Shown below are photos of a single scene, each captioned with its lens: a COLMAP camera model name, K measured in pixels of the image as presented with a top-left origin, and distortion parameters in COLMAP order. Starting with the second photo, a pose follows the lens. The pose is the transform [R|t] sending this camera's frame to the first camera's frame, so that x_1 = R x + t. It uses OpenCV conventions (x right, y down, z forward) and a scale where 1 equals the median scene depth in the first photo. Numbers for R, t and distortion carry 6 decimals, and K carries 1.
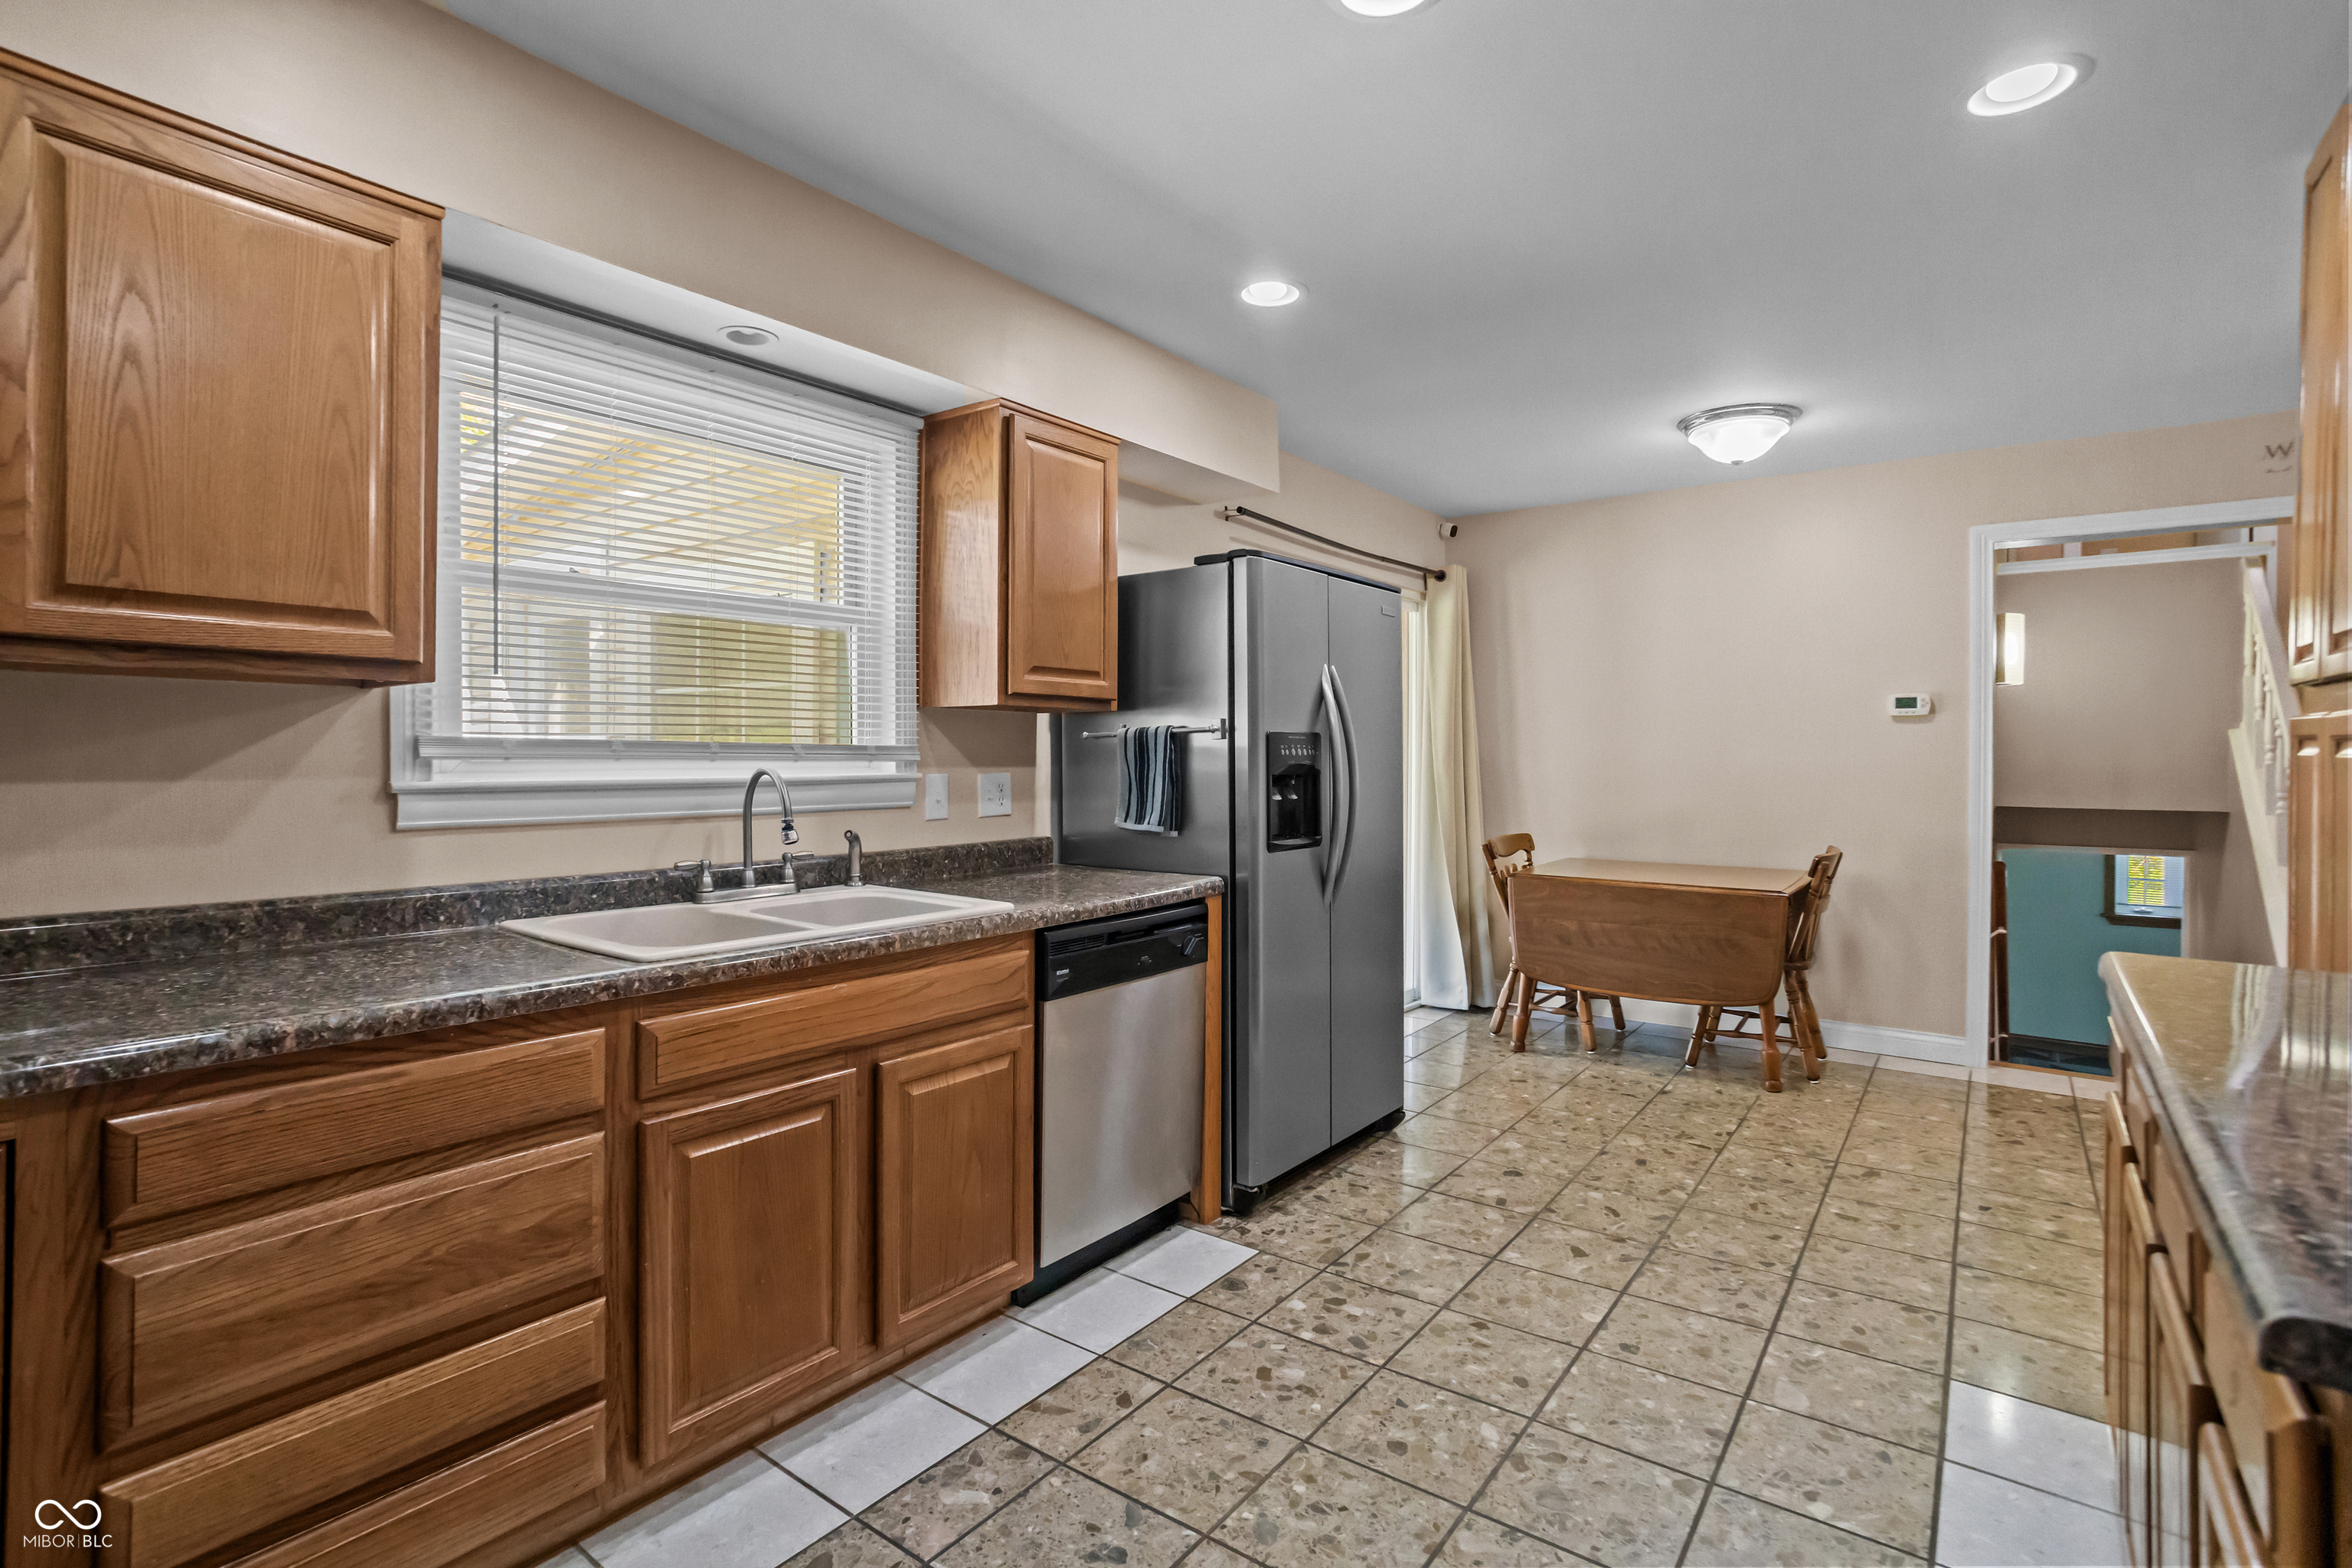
lens RADIAL K [[1123.1, 0, 1179.1], [0, 1123.1, 768.1], [0, 0, 1]] dist [-0.024921, 0.006517]
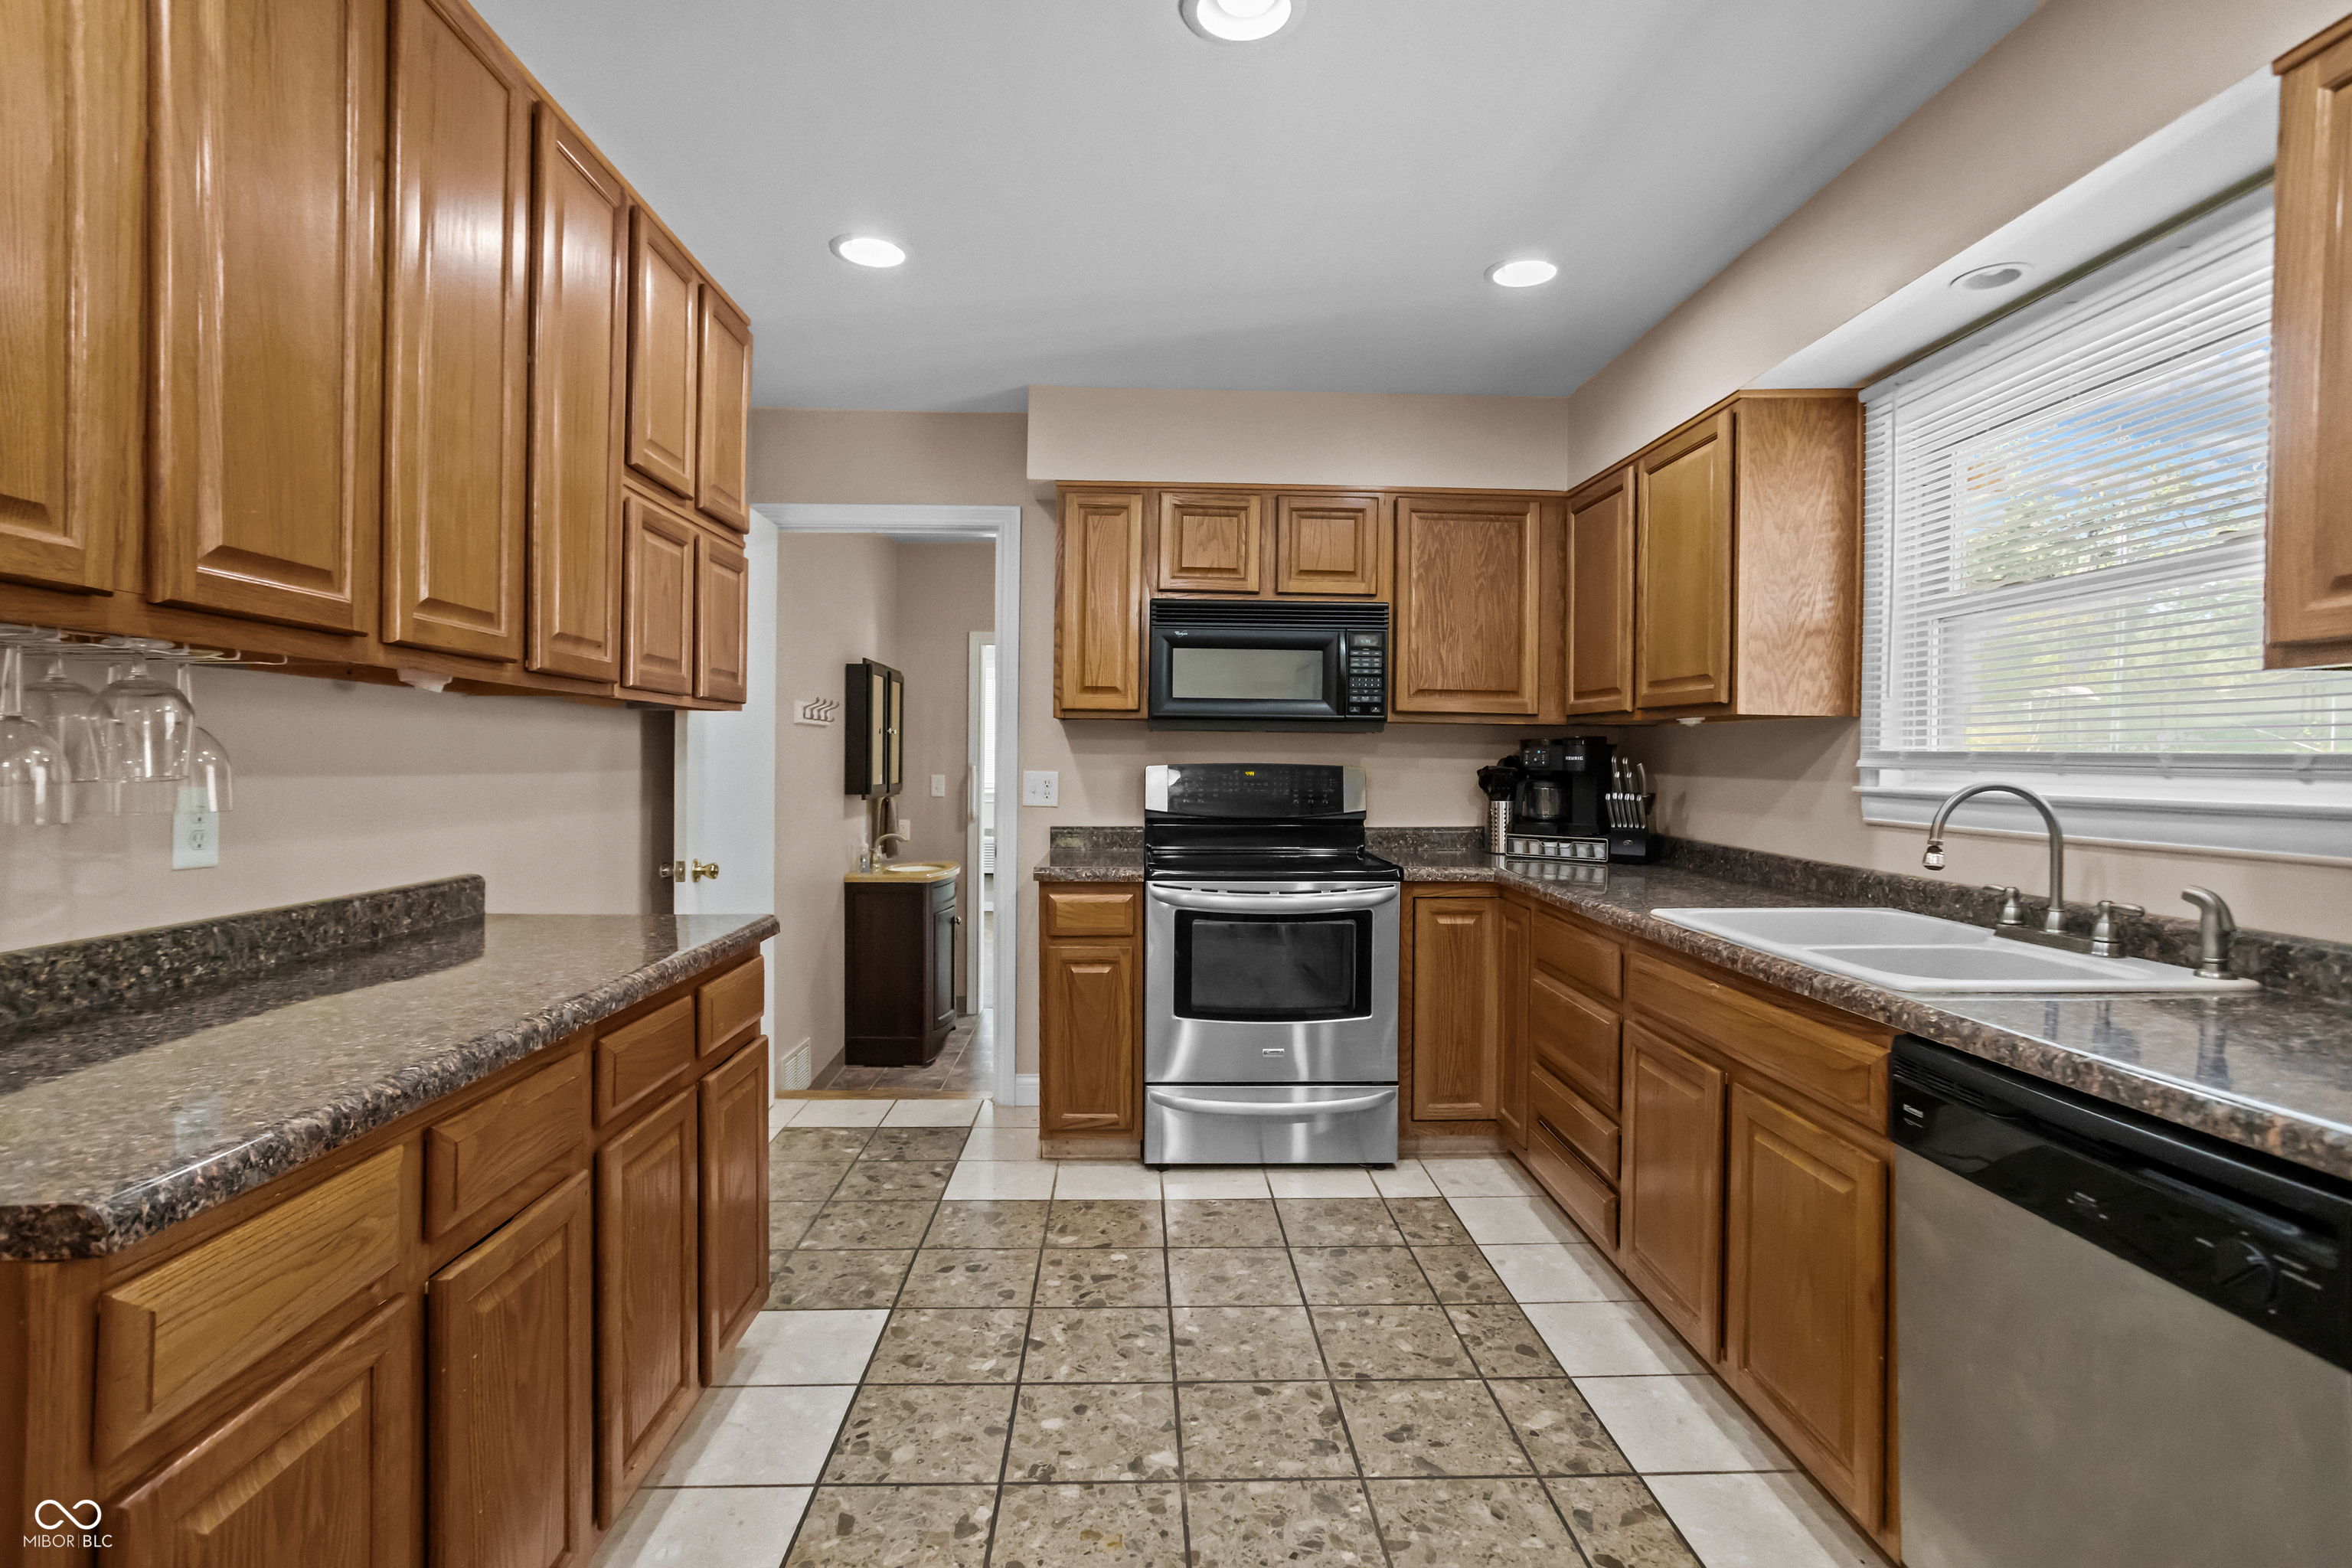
lens RADIAL K [[1123.1, 0, 1168.9], [0, 1123.1, 774.8], [0, 0, 1]] dist [-0.024921, 0.006517]
pose [[-0.780344, -0.003993, -0.625337, 0.504021], [-0.023608, 0.999455, 0.023077, -0.007756], [0.624904, 0.032771, -0.780013, 1.011329]]
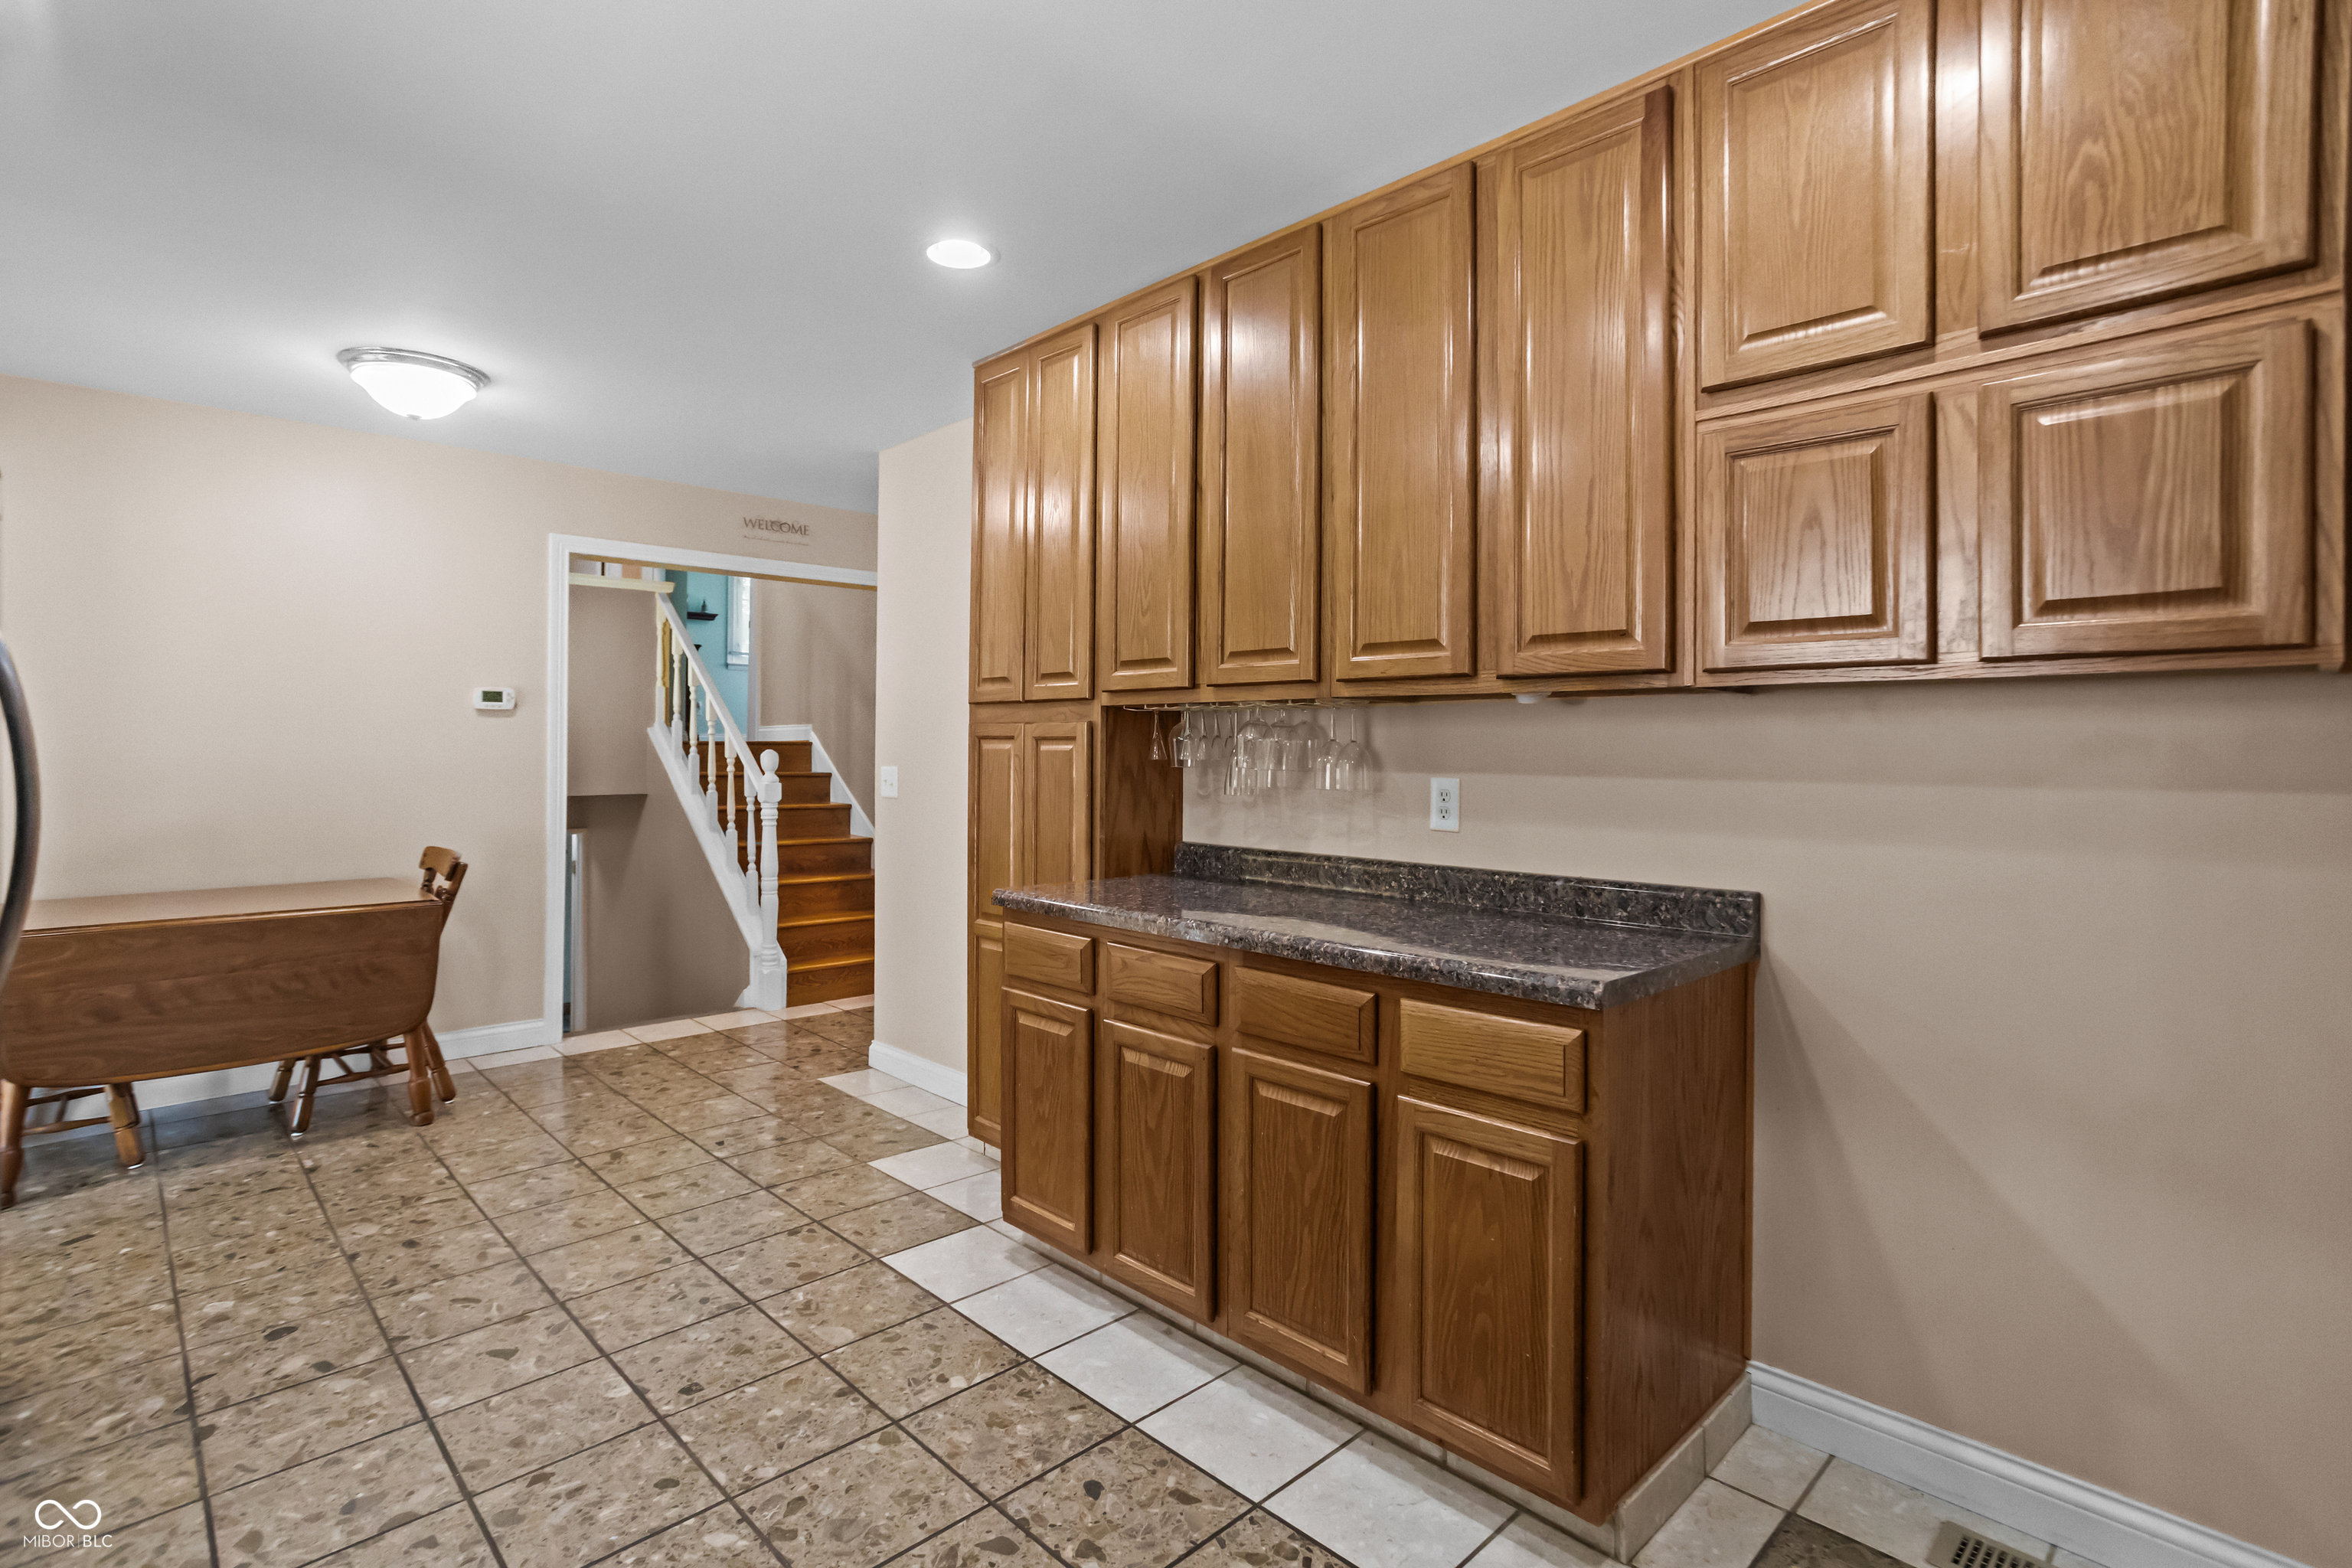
lens RADIAL K [[1123.1, 0, 1187.0], [0, 1123.1, 744.4], [0, 0, 1]] dist [-0.024921, 0.006517]
pose [[0.153381, 0.001534, 0.988166, -0.348302], [0.014511, 0.999887, -0.003805, -0.004128], [-0.988061, 0.014923, 0.153341, 0.346625]]
